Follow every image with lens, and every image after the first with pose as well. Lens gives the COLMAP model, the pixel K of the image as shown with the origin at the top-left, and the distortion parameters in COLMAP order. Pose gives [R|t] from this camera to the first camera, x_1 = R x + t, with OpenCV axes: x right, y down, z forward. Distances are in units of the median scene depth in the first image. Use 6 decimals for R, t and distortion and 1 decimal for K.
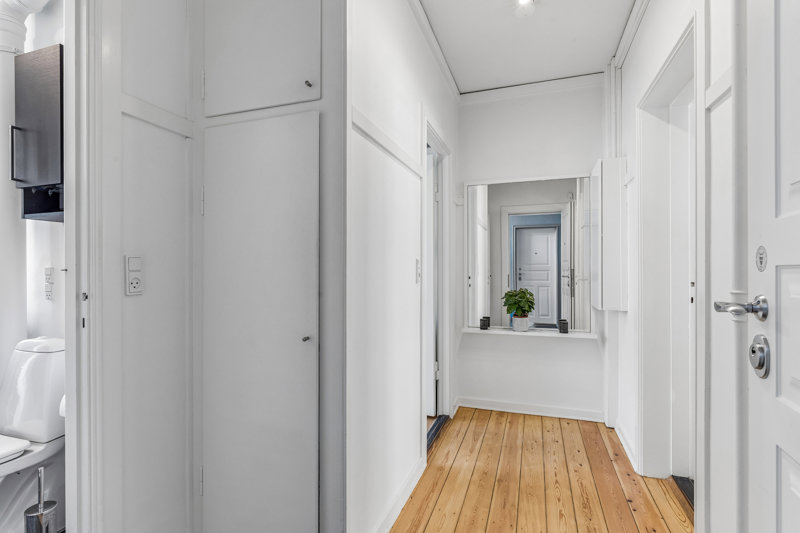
lens RADIAL K [[387.8, 0, 403.4], [0, 387.8, 265.2], [0, 0, 1]] dist [0.005180, 0.001096]
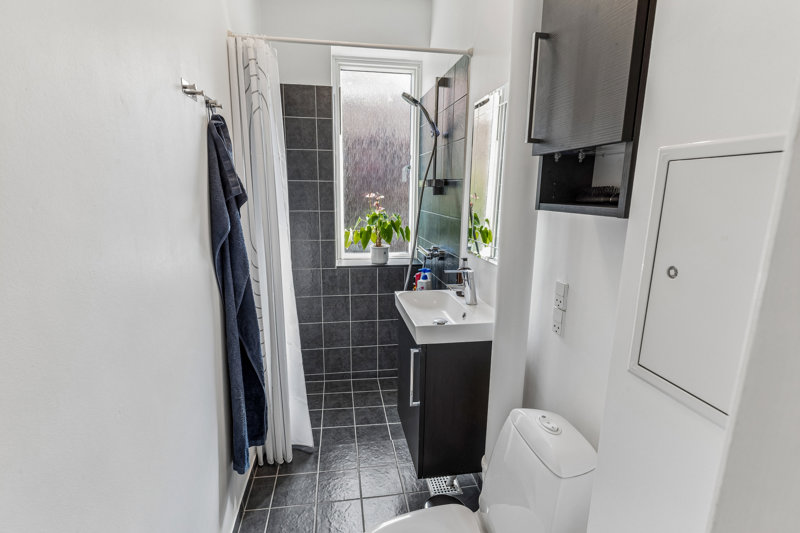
lens RADIAL K [[387.8, 0, 400.6], [0, 387.8, 271.4], [0, 0, 1]] dist [0.005180, 0.001096]
pose [[0.461629, 0.181999, -0.868202, -0.565240], [-0.014789, 0.980170, 0.197607, -0.140899], [0.886950, -0.078381, 0.455166, 0.565301]]
